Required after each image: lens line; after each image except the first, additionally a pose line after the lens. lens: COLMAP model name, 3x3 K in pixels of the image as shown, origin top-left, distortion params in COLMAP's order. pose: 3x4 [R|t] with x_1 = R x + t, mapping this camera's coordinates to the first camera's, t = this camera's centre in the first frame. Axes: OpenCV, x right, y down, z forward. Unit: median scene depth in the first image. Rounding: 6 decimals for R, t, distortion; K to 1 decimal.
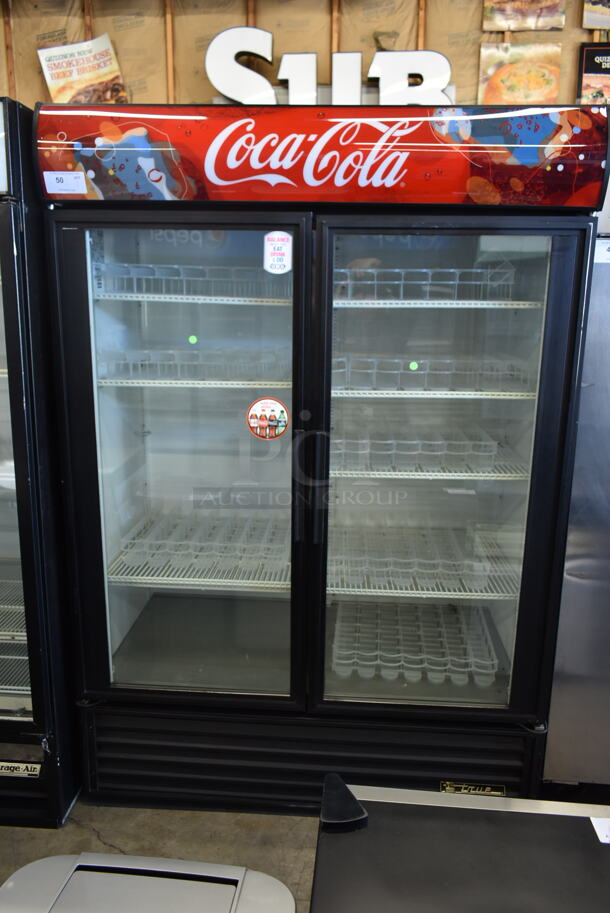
lens RADIAL K [[684.6, 0, 308.7], [0, 684.6, 453.4], [0, 0, 1]] dist [-0.010339, -0.021202]
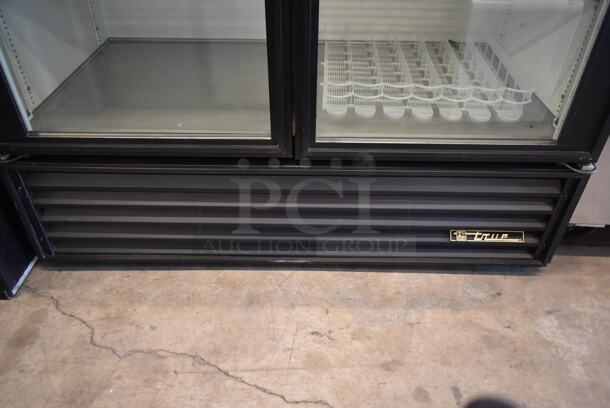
lens RADIAL K [[457.4, 0, 304.7], [0, 457.4, 203.7], [0, 0, 1]] dist [-0.010339, -0.021202]
pose [[0.998715, -0.039875, 0.031281, -0.008398], [0.022779, 0.904541, 0.425777, 0.204848], [-0.045273, -0.424517, 0.904287, 0.509574]]
